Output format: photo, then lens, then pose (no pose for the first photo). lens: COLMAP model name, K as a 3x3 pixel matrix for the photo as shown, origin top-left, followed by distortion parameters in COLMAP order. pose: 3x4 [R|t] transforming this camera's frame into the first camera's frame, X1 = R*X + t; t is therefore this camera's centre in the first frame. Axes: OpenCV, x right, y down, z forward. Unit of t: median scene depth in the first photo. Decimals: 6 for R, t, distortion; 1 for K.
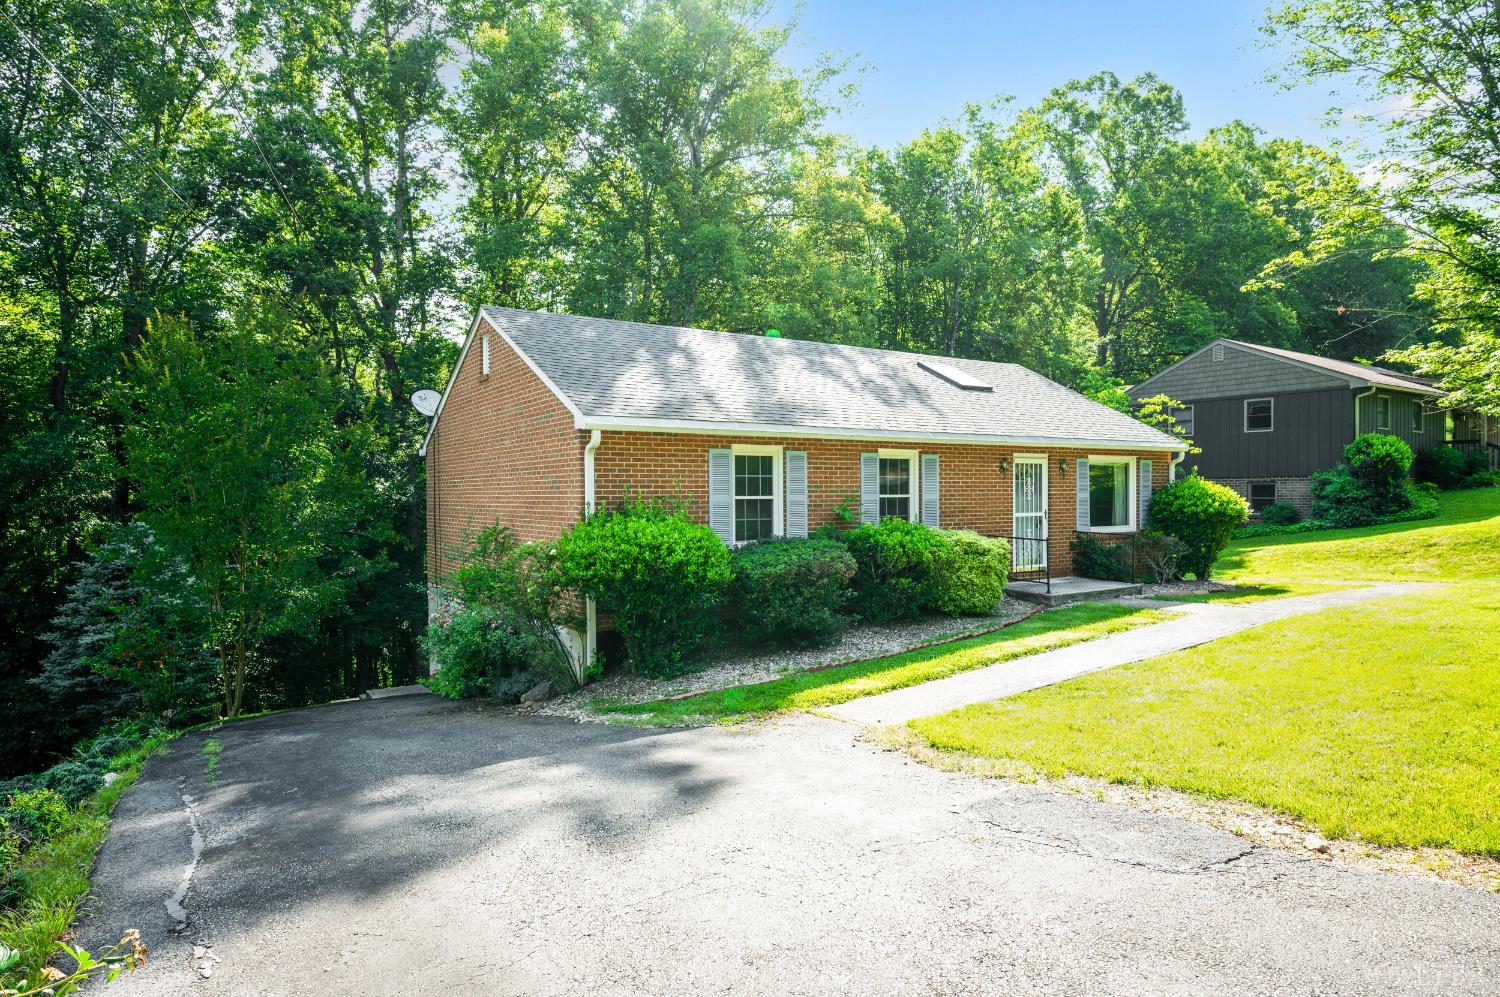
lens RADIAL K [[848.5, 0, 756.7], [0, 848.5, 499.7], [0, 0, 1]] dist [-0.002598, -0.000125]
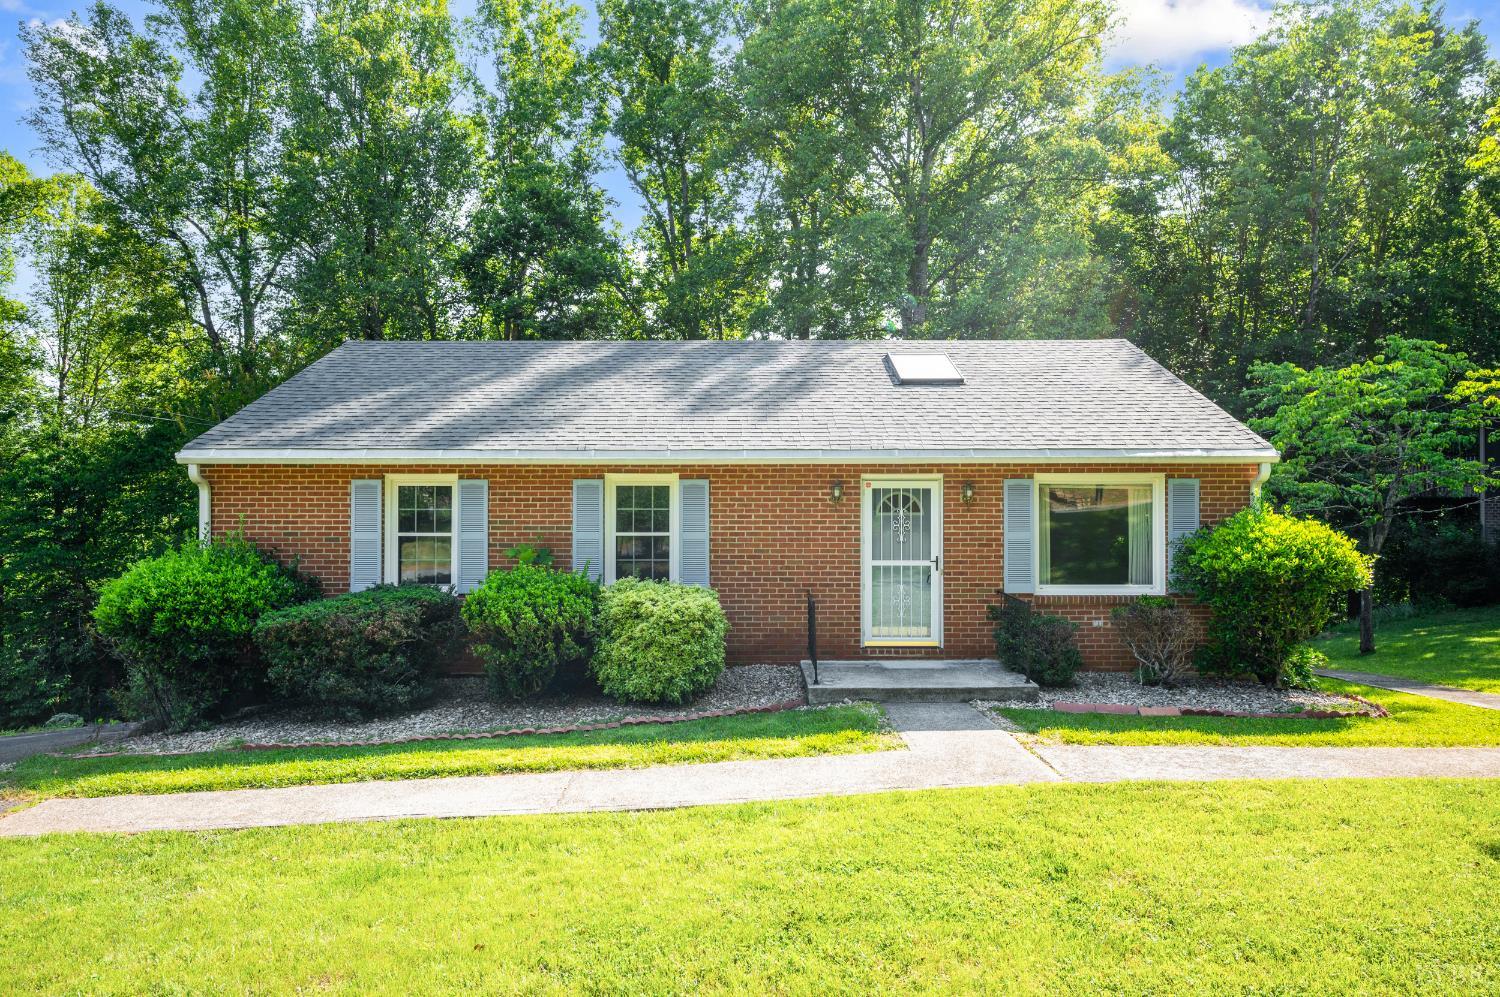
lens RADIAL K [[848.5, 0, 751.2], [0, 848.5, 495.3], [0, 0, 1]] dist [-0.002598, -0.000125]
pose [[0.841725, -0.016407, -0.539657, 0.597438], [-0.008743, 0.998993, -0.044008, -0.006094], [0.539835, 0.041761, 0.840734, 0.362904]]
